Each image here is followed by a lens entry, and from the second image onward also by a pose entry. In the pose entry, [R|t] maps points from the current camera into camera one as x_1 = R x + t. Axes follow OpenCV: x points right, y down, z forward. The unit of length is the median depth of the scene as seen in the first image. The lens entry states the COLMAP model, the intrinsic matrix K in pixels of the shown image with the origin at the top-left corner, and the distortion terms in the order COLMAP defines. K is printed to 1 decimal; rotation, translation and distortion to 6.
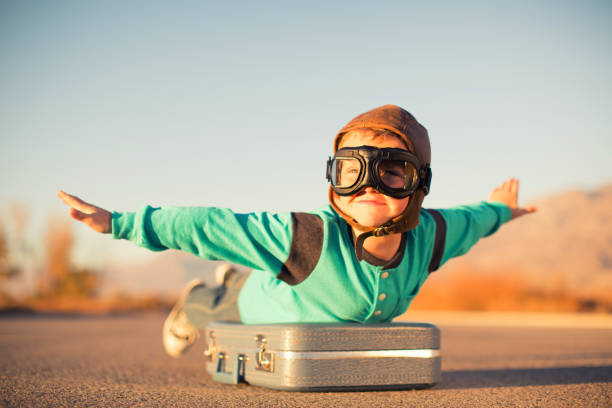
lens RADIAL K [[887.9, 0, 306.2], [0, 887.9, 204.2], [0, 0, 1]] dist [-0.119569, 0.000000]
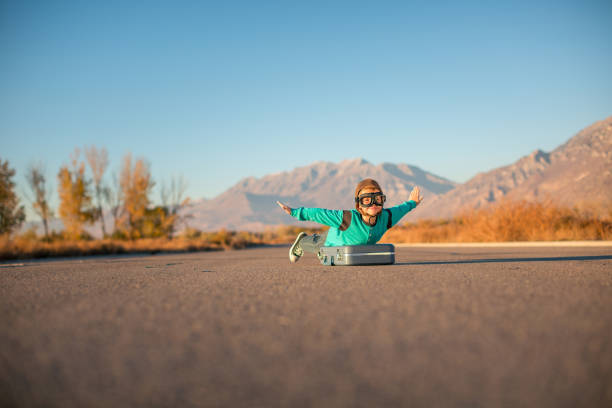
lens RADIAL K [[887.9, 0, 302.8], [0, 887.9, 206.1], [0, 0, 1]] dist [-0.119569, 0.000000]
pose [[0.996168, -0.035304, -0.080014, 0.091827], [0.041488, 0.996169, 0.076986, -0.262208], [0.076990, -0.080010, 0.993816, -2.271048]]
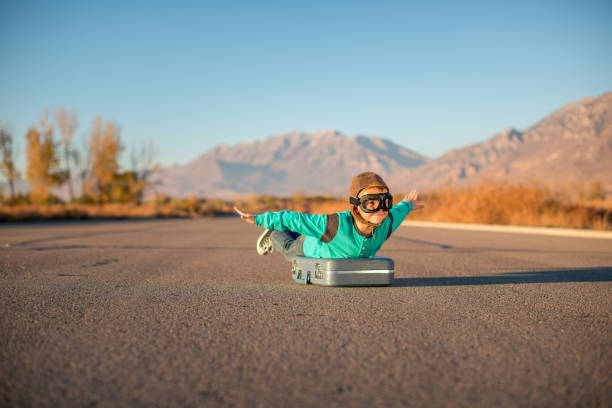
lens RADIAL K [[887.9, 0, 306.6], [0, 887.9, 209.0], [0, 0, 1]] dist [-0.119569, 0.000000]
pose [[0.999036, 0.002687, -0.043821, 0.026077], [0.002362, 0.993388, 0.114778, -0.264089], [0.043840, -0.114771, 0.992424, -1.316954]]
